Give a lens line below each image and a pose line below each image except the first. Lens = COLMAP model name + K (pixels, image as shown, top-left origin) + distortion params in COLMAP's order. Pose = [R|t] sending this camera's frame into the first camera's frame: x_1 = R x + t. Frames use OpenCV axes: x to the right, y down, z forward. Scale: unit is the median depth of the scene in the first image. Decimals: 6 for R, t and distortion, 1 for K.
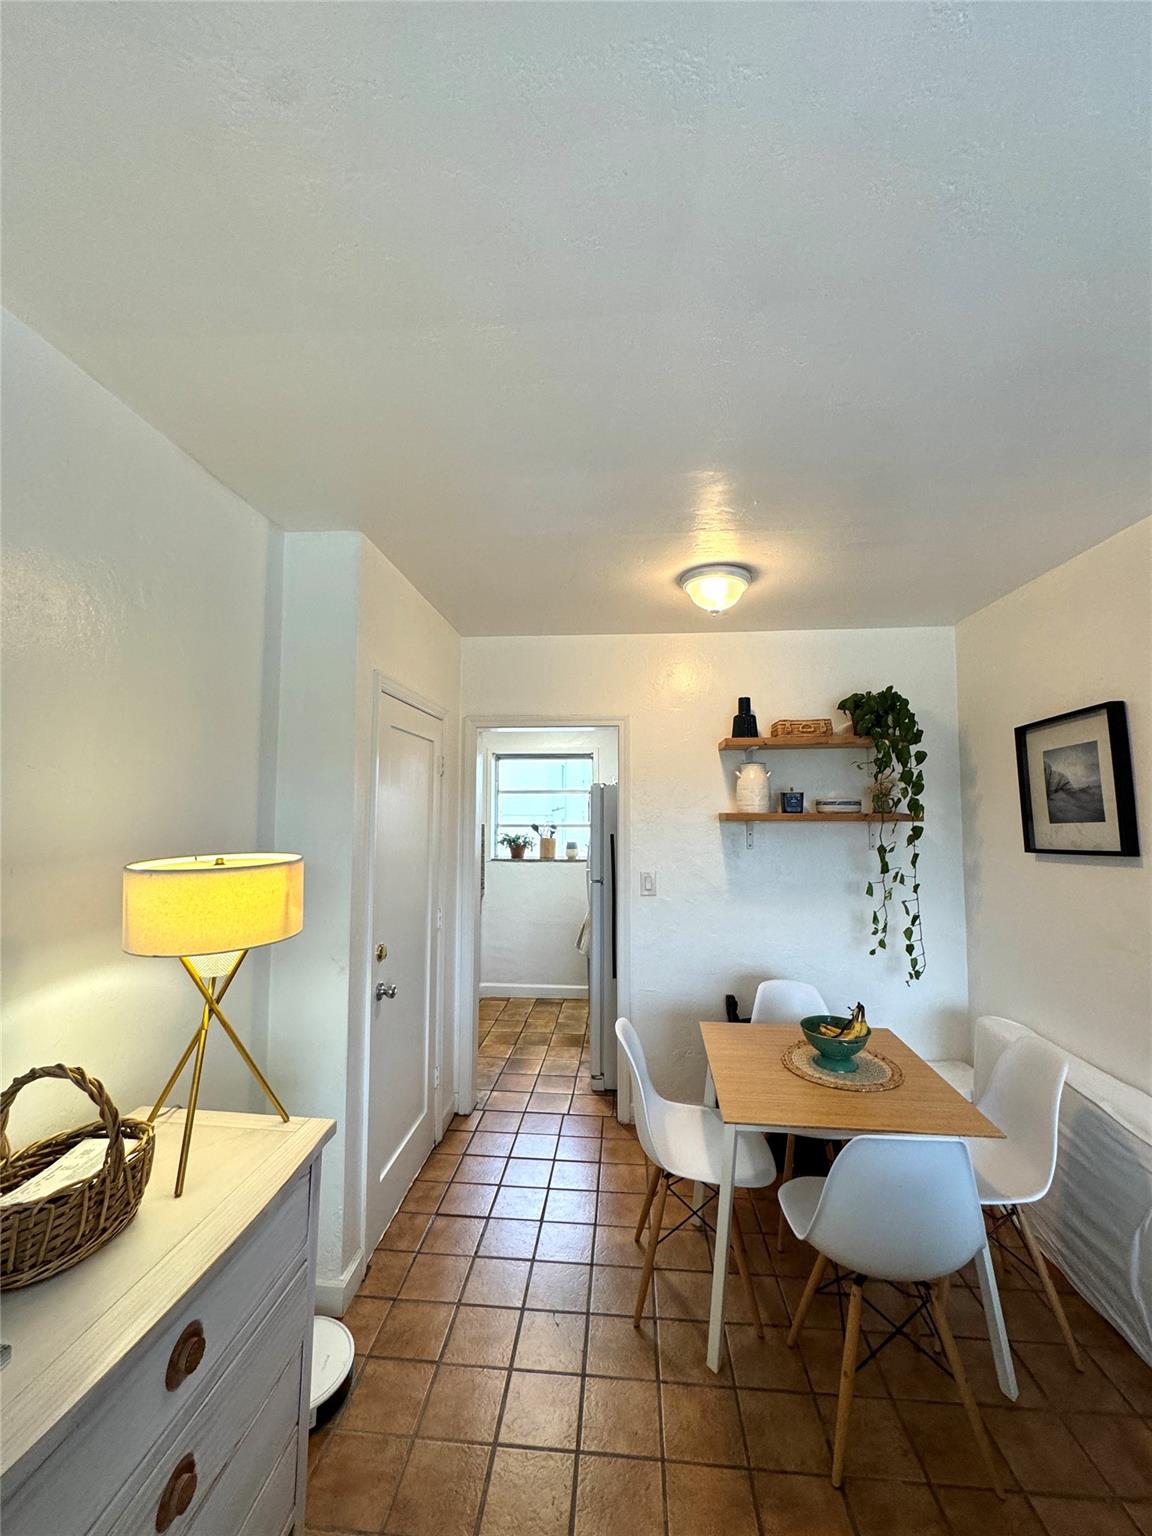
lens RADIAL K [[614.8, 0, 578.1], [0, 614.8, 769.4], [0, 0, 1]] dist [0.001164, 0.000110]
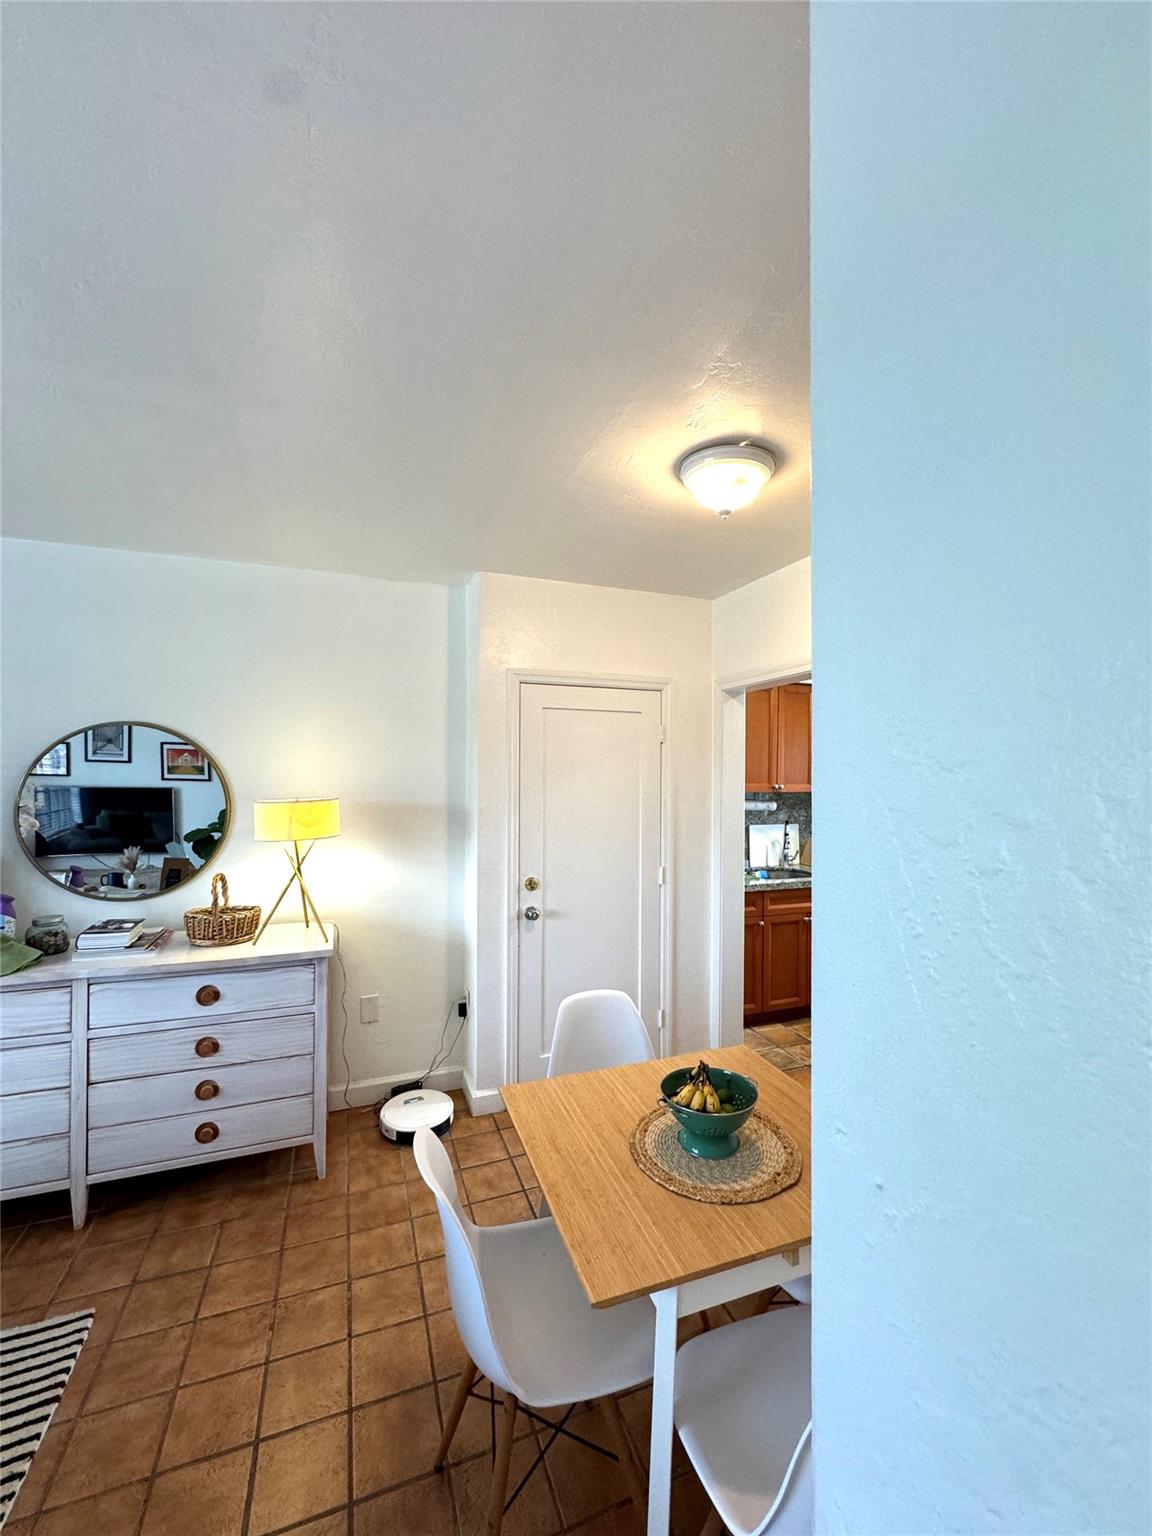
lens RADIAL K [[614.8, 0, 583.2], [0, 614.8, 768.9], [0, 0, 1]] dist [0.001164, 0.000110]
pose [[0.430605, -0.006516, -0.902517, 0.389944], [0.057015, 0.998173, 0.019997, 0.014035], [0.900738, -0.060068, 0.430190, 0.236029]]
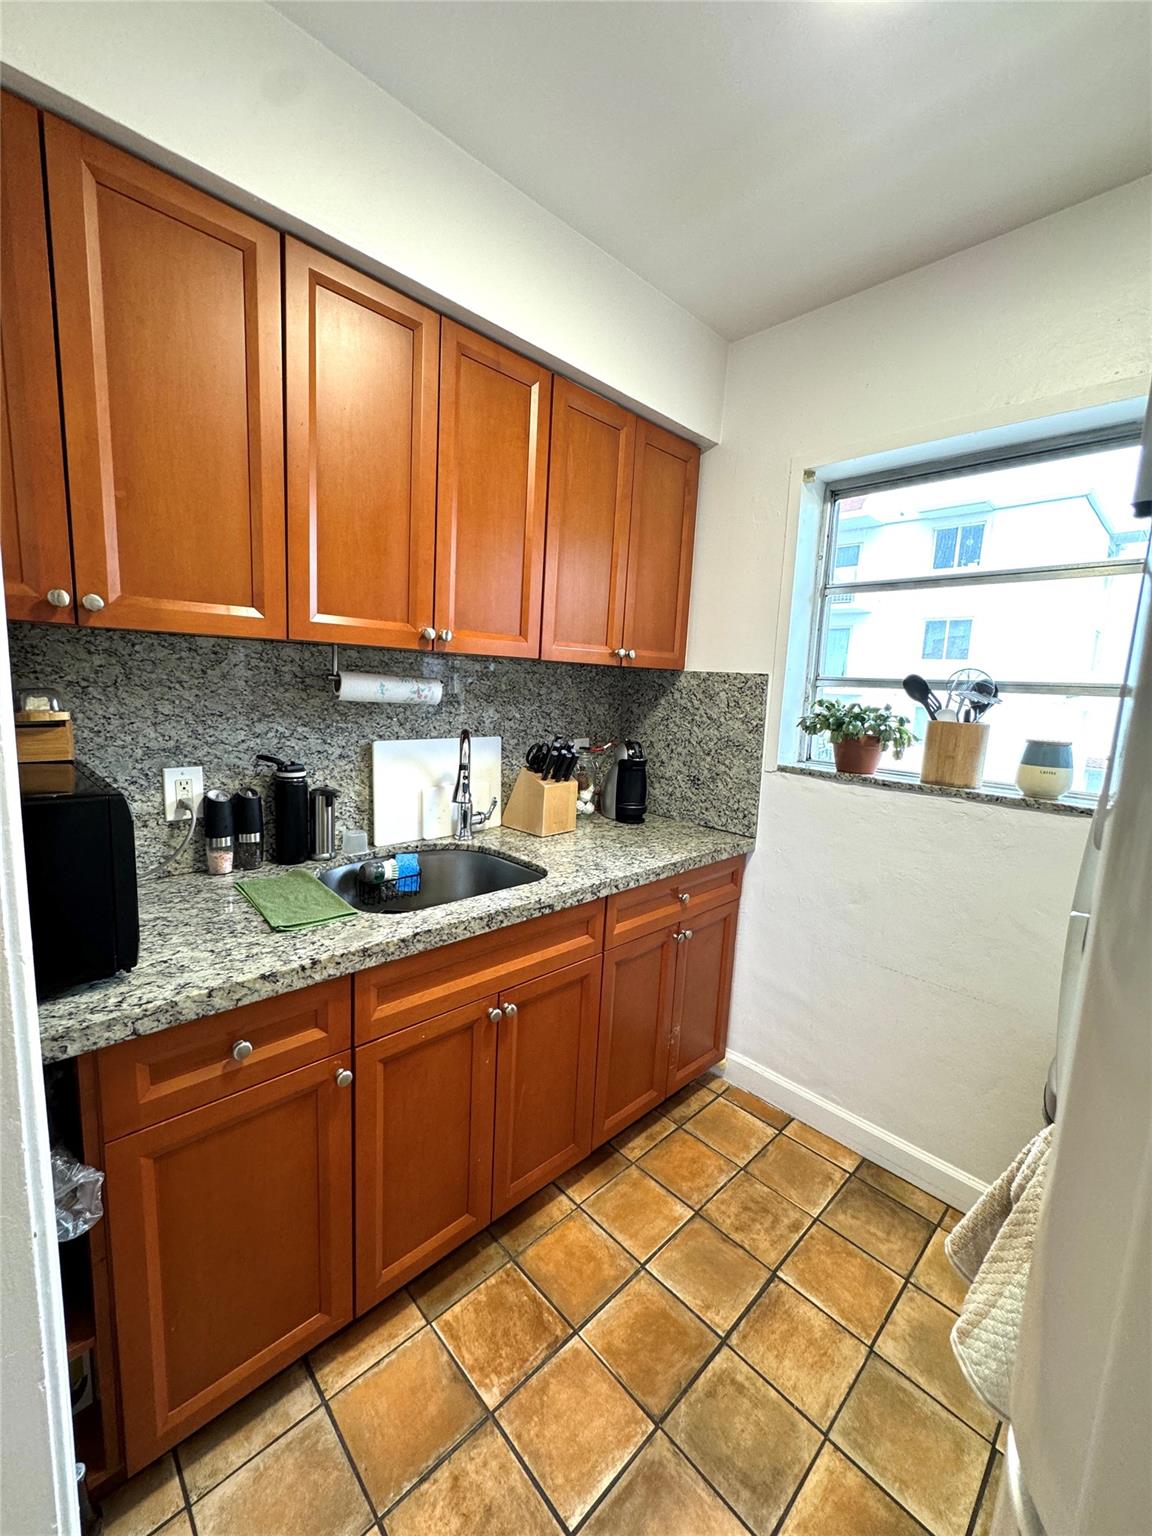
lens RADIAL K [[614.8, 0, 579.8], [0, 614.8, 771.3], [0, 0, 1]] dist [0.001164, 0.000110]
pose [[0.749337, 0.126083, -0.650075, 0.014298], [0.002102, 0.981248, 0.192737, 0.075365], [0.662185, -0.145791, 0.735021, 0.637962]]
